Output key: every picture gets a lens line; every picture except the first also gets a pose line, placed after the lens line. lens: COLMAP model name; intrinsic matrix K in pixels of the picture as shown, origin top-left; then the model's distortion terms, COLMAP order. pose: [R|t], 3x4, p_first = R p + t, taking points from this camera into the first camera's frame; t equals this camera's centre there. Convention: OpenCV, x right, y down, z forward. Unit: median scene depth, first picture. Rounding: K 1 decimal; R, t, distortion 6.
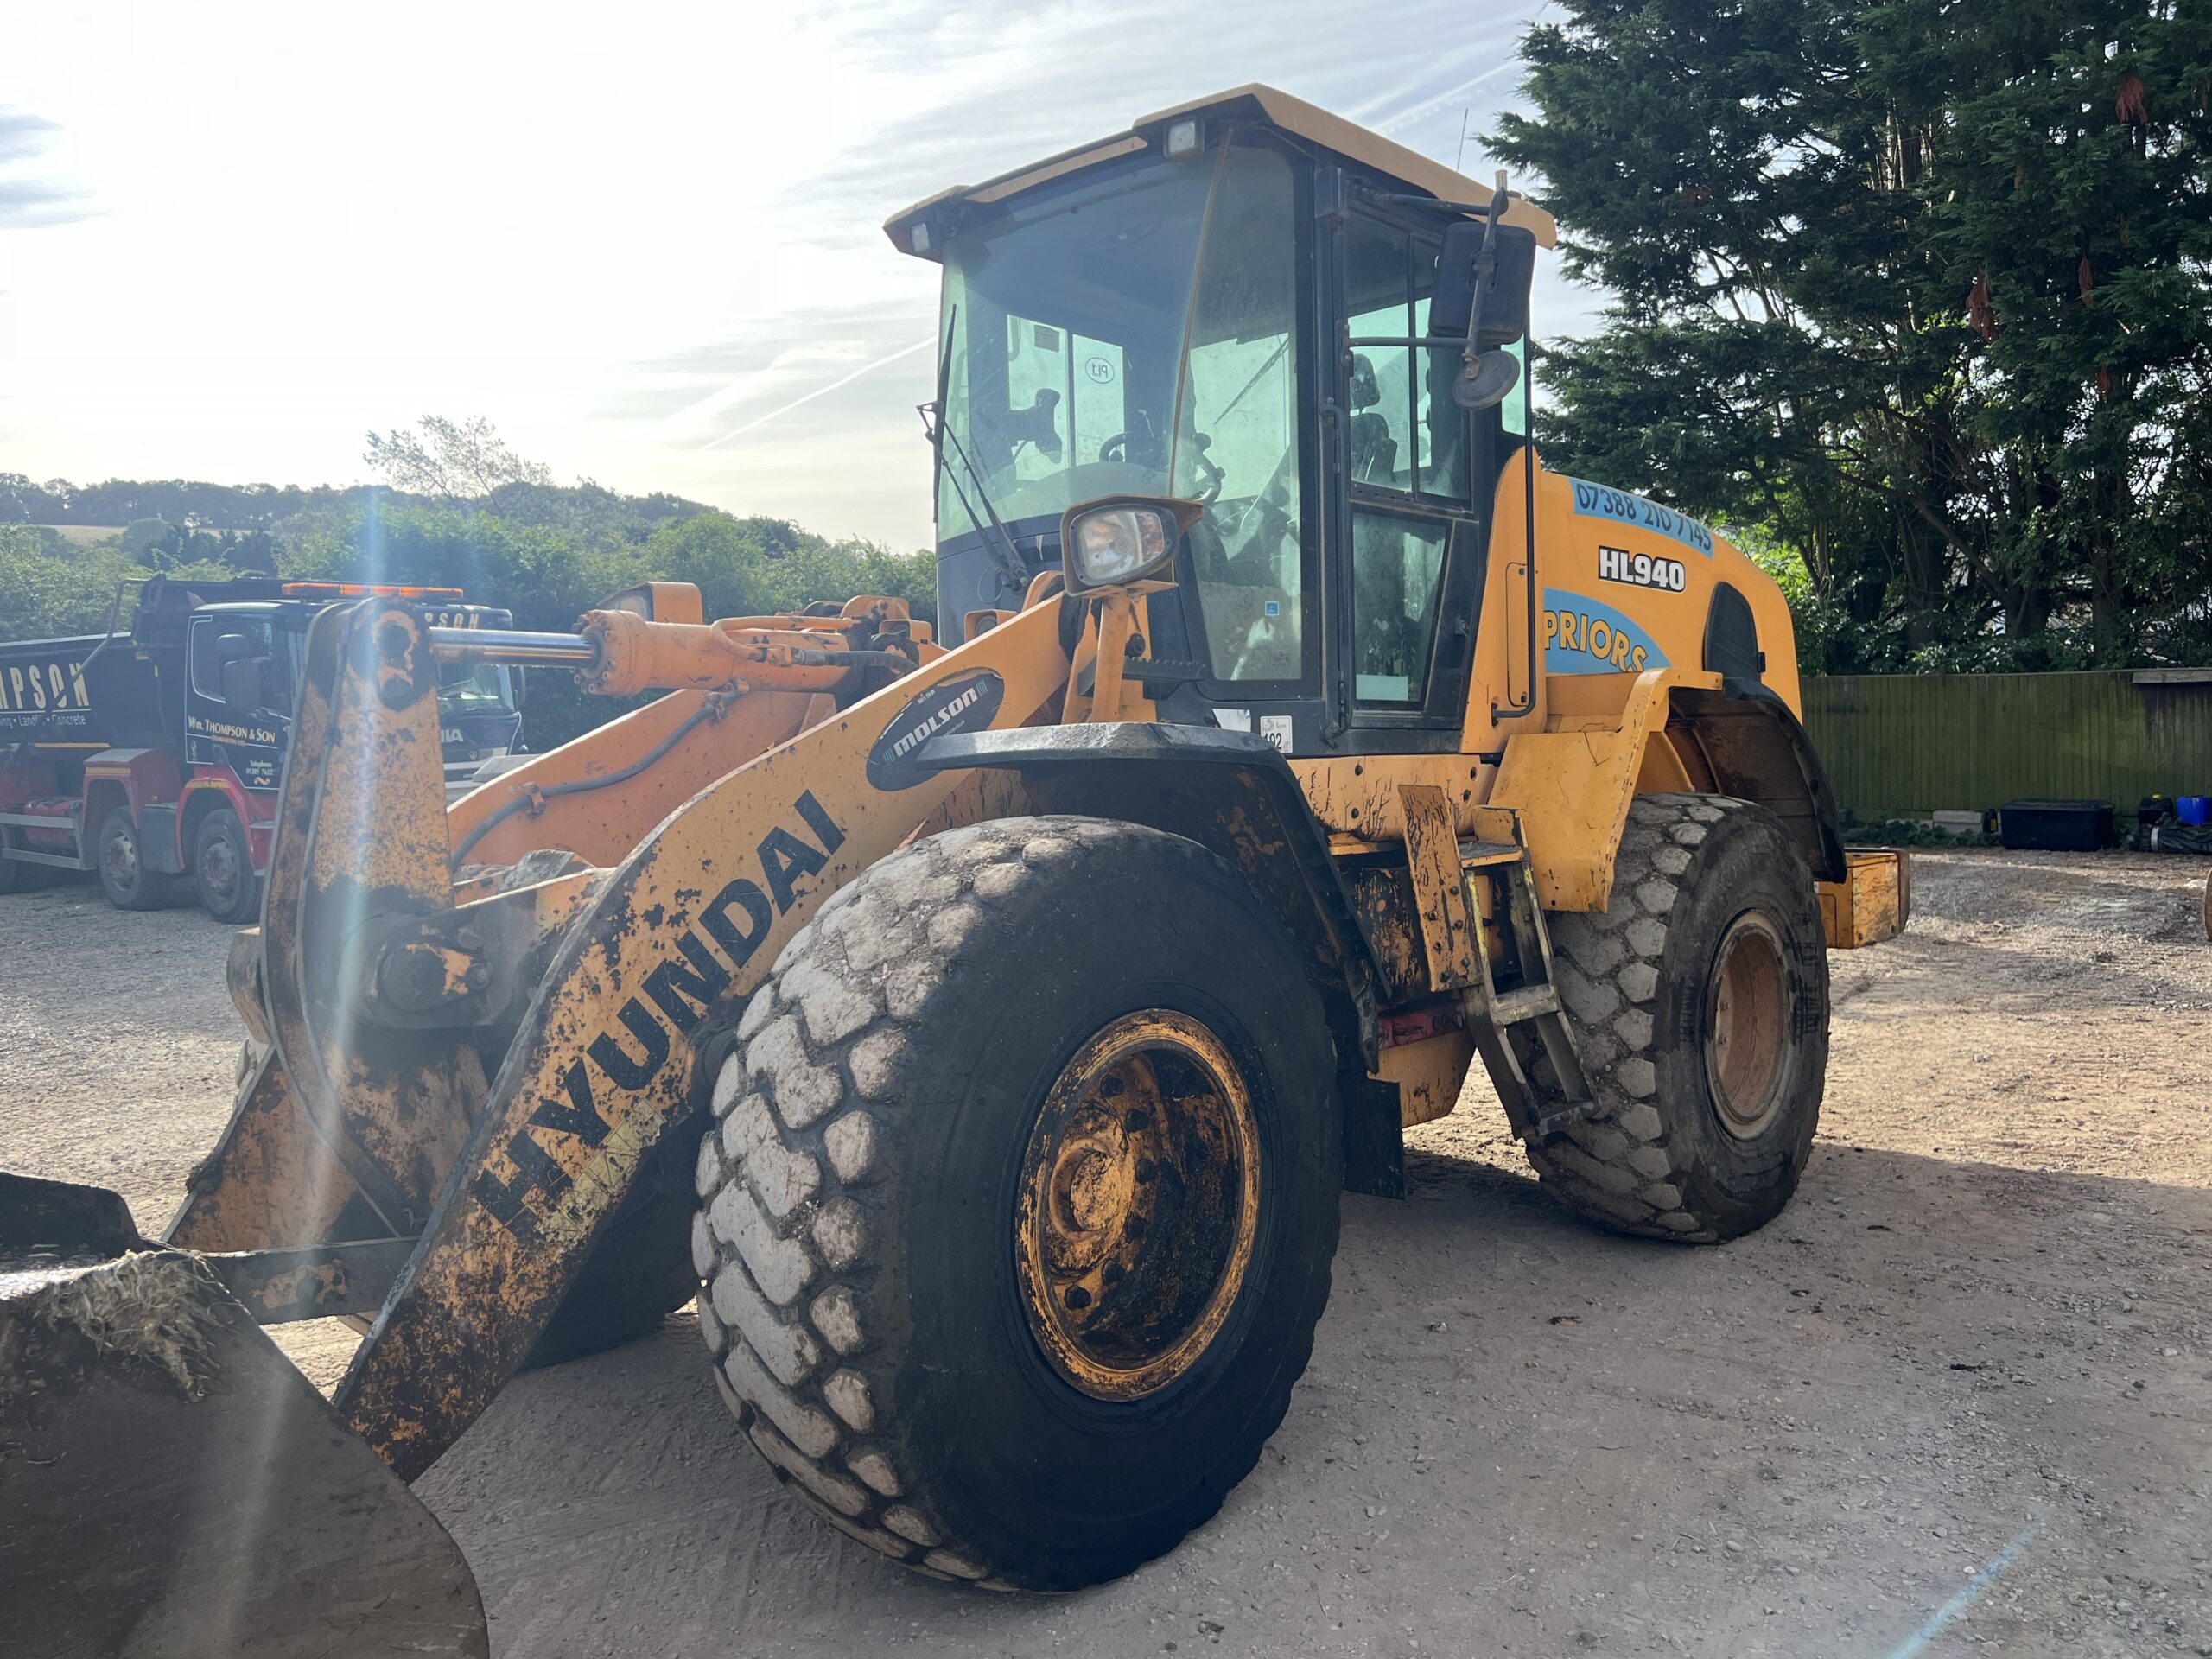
lens RADIAL K [[1727.9, 0, 1106.0], [0, 1727.9, 829.5], [0, 0, 1]] dist [0.065828, -0.084676]
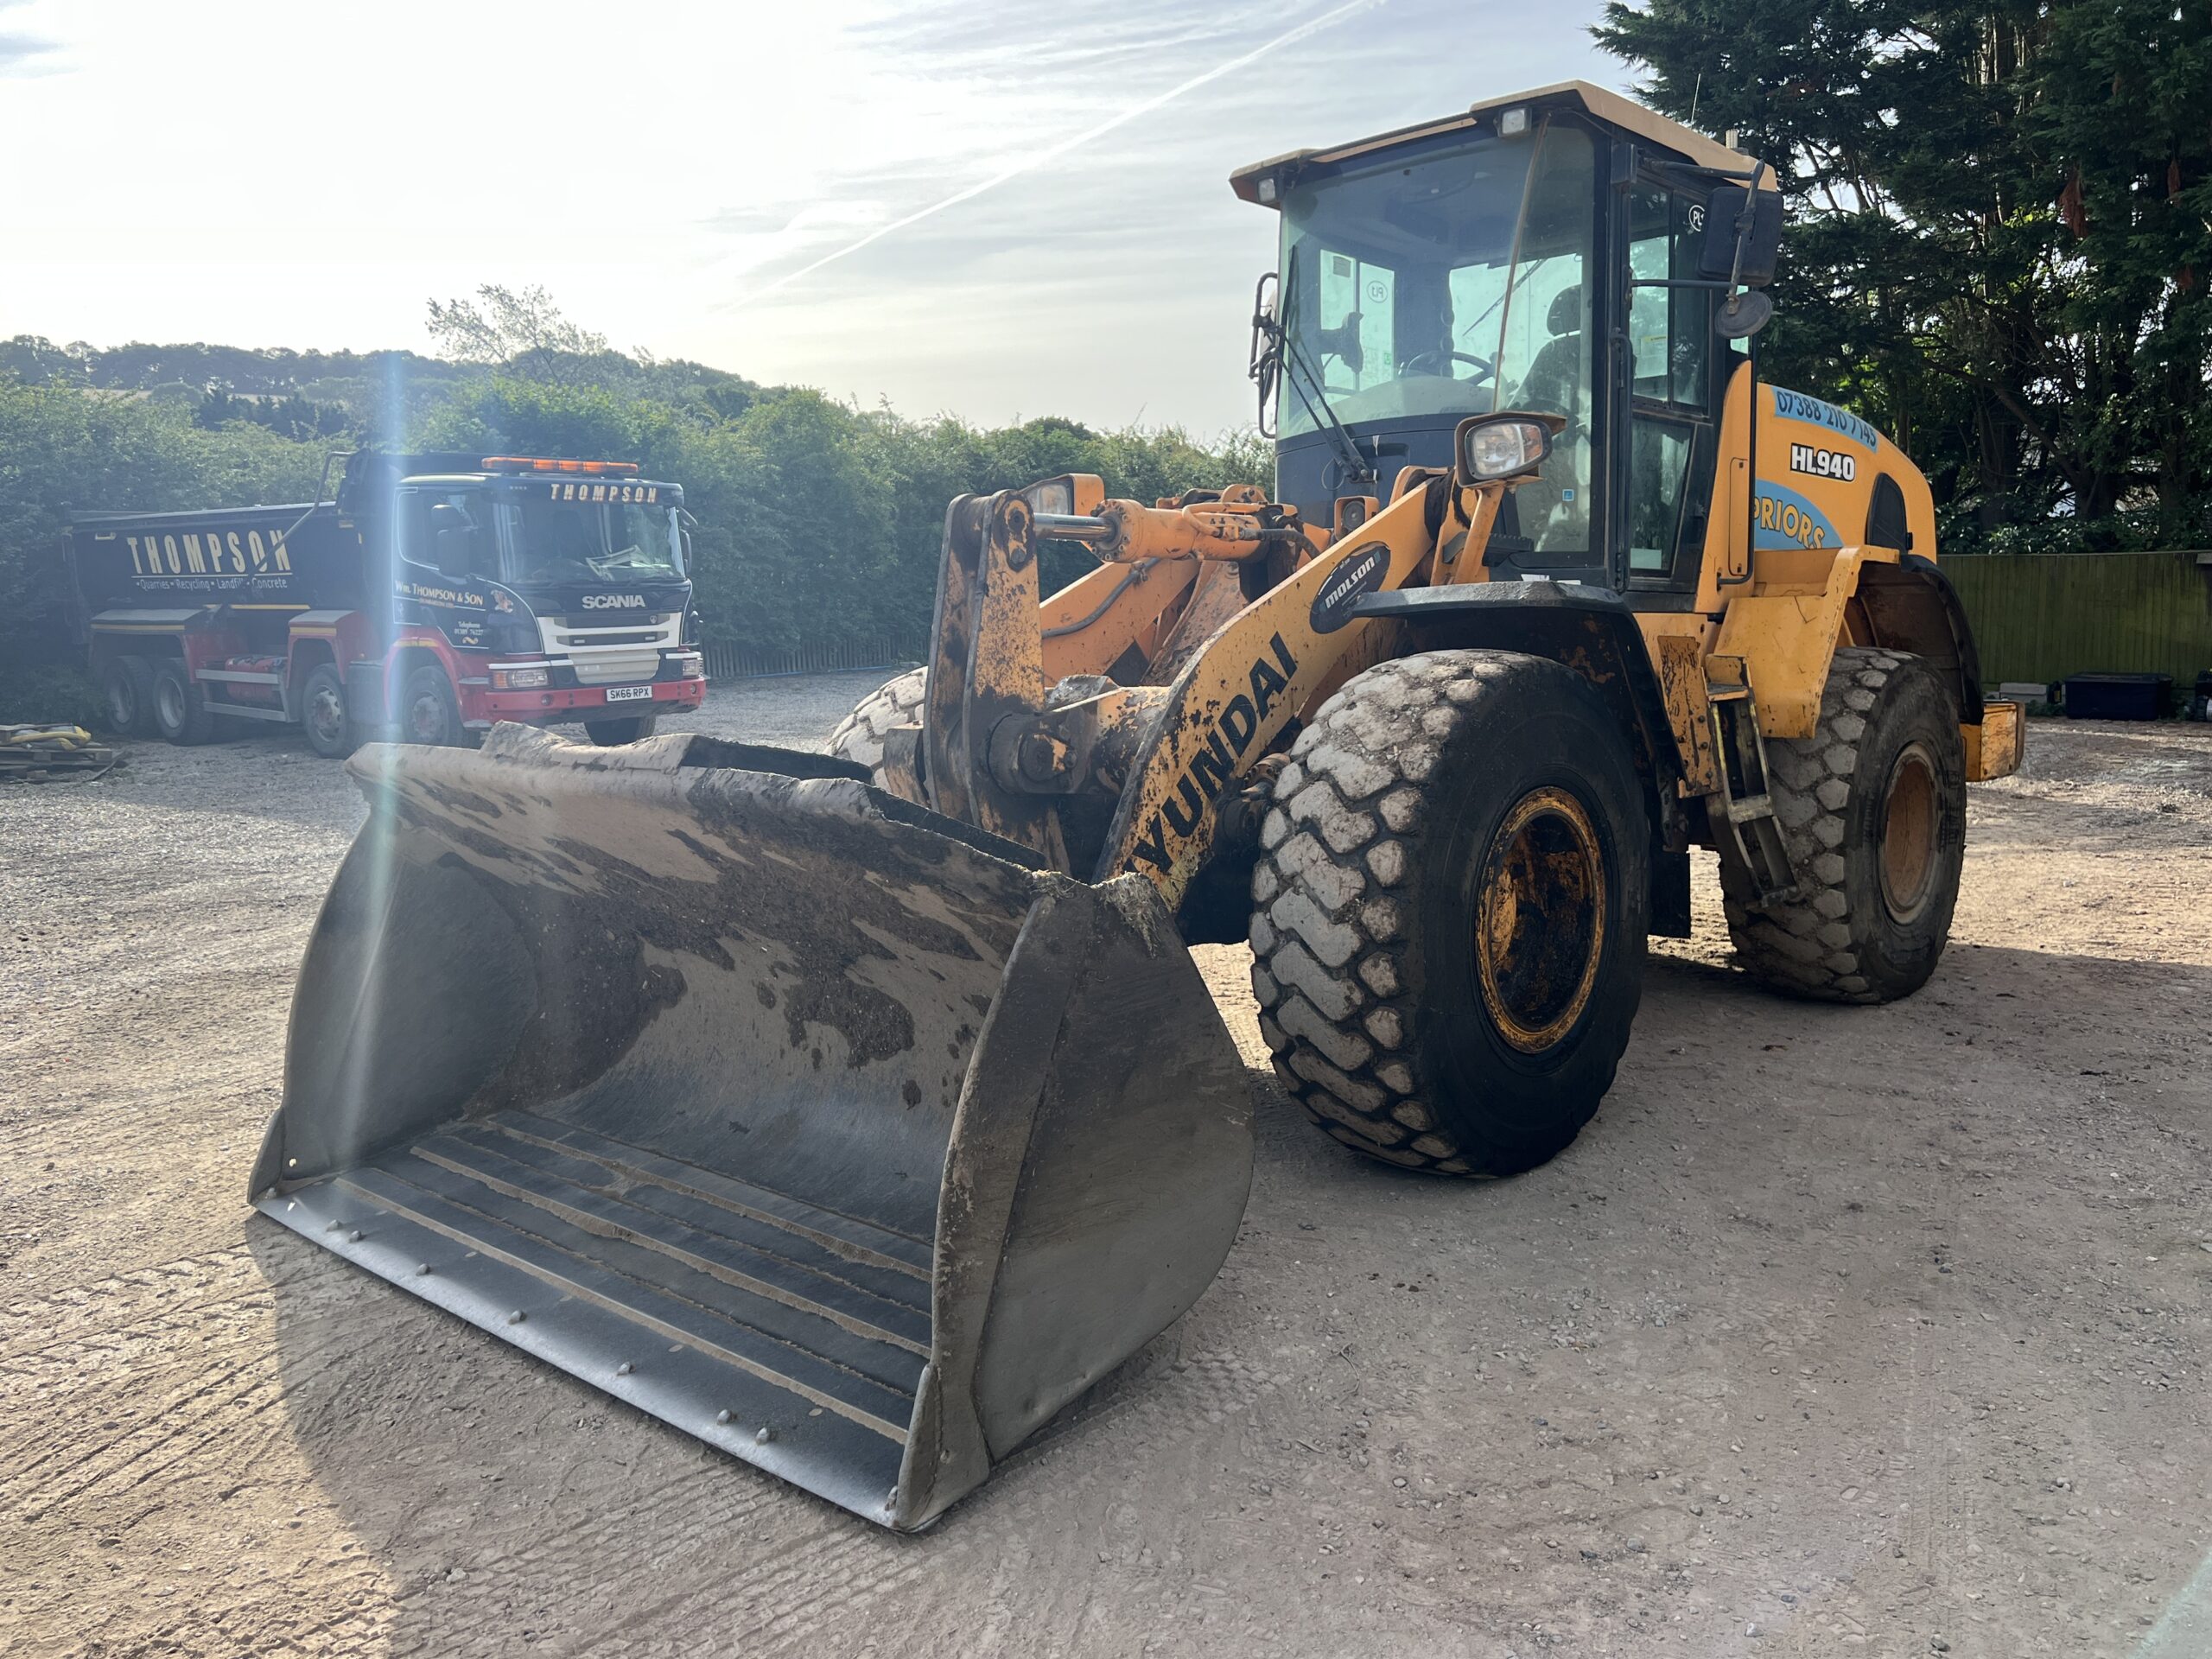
lens RADIAL K [[1711.8, 0, 1106.0], [0, 1711.8, 829.5], [0, 0, 1]] dist [0.065280, -0.081147]
pose [[0.999803, 0.010520, -0.016829, -0.194461], [-0.009273, 0.997323, 0.072531, 0.025296], [0.017547, -0.072360, 0.997224, -0.258627]]
